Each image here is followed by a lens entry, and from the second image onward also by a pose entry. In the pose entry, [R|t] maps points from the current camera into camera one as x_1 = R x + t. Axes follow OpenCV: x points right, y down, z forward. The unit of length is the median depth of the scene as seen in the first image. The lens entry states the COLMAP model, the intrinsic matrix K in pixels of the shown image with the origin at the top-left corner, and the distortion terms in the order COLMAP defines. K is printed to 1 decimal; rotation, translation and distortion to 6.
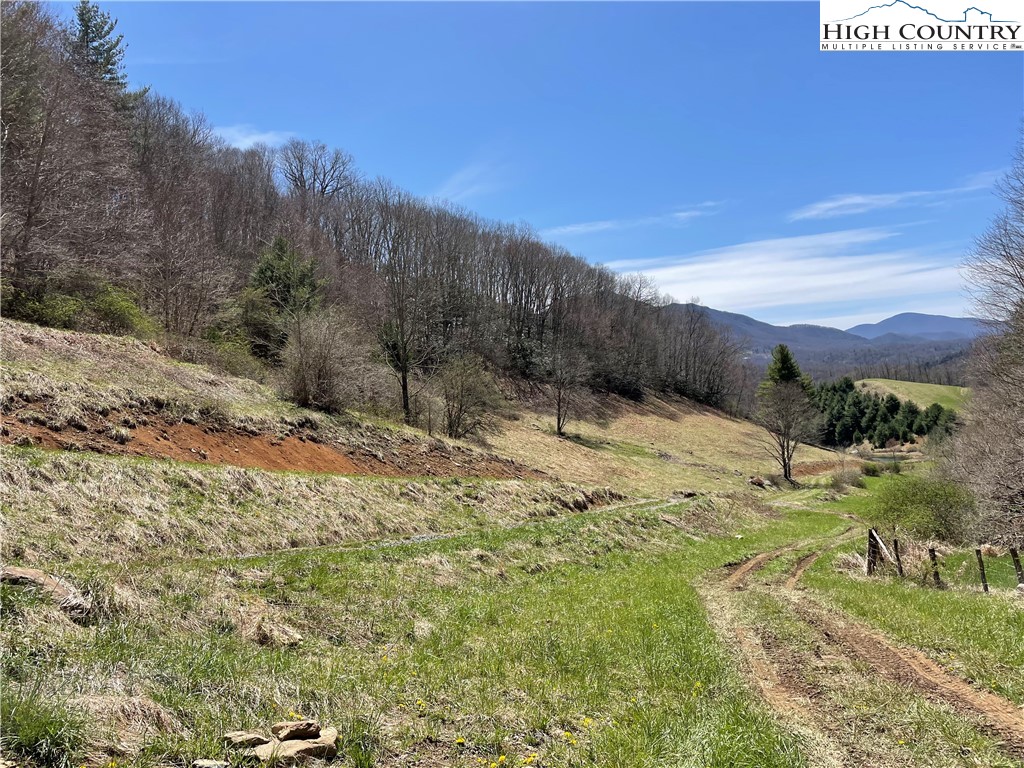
lens RADIAL K [[770.9, 0, 501.6], [0, 770.9, 380.1], [0, 0, 1]] dist [0.099533, -0.127363]
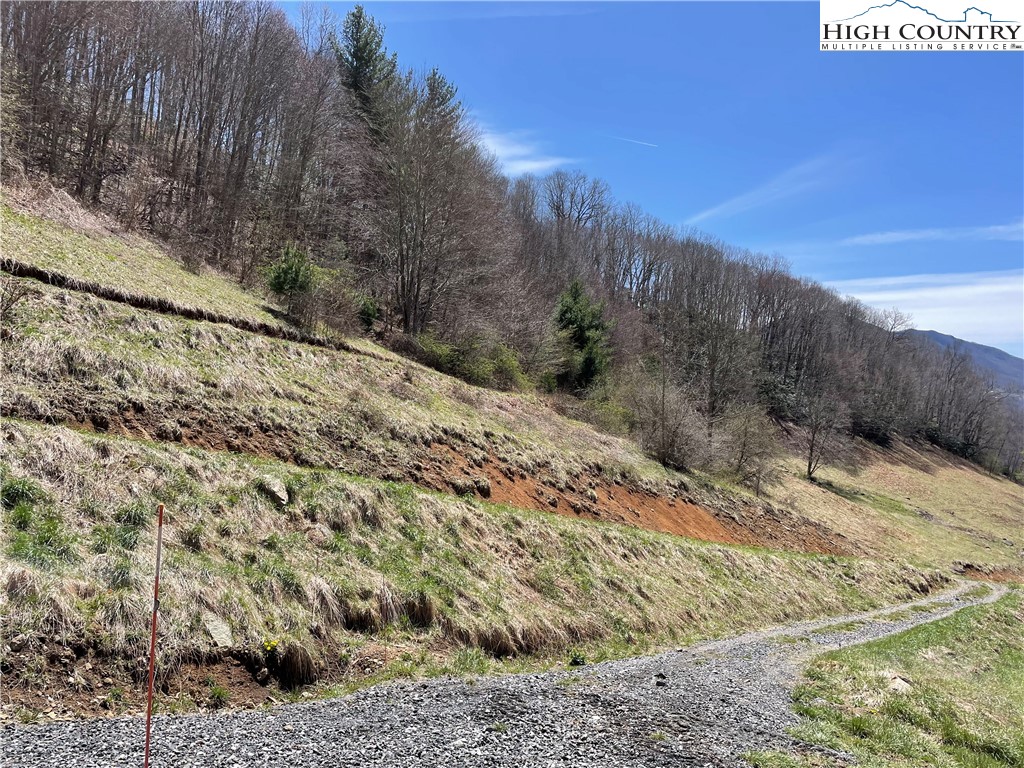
lens RADIAL K [[770.9, 0, 513.2], [0, 770.9, 384.6], [0, 0, 1]] dist [0.099533, -0.127363]
pose [[0.964990, 0.087295, -0.247334, -0.049850], [-0.087979, 0.996088, 0.008308, -0.023266], [0.247092, 0.013744, 0.968895, -0.061979]]
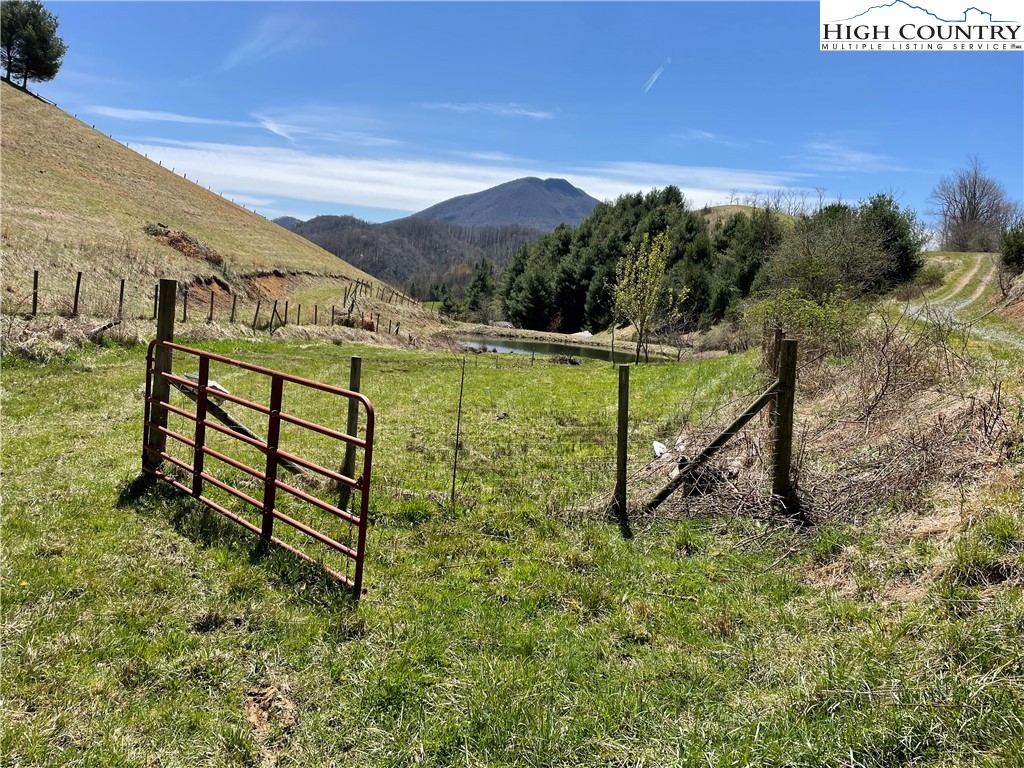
lens RADIAL K [[770.9, 0, 513.0], [0, 770.9, 368.5], [0, 0, 1]] dist [0.099533, -0.127363]
pose [[0.981259, 0.164071, 0.101049, 1.027936], [-0.176094, 0.976464, 0.124537, 0.182549], [-0.078238, -0.139997, 0.987056, 1.763451]]
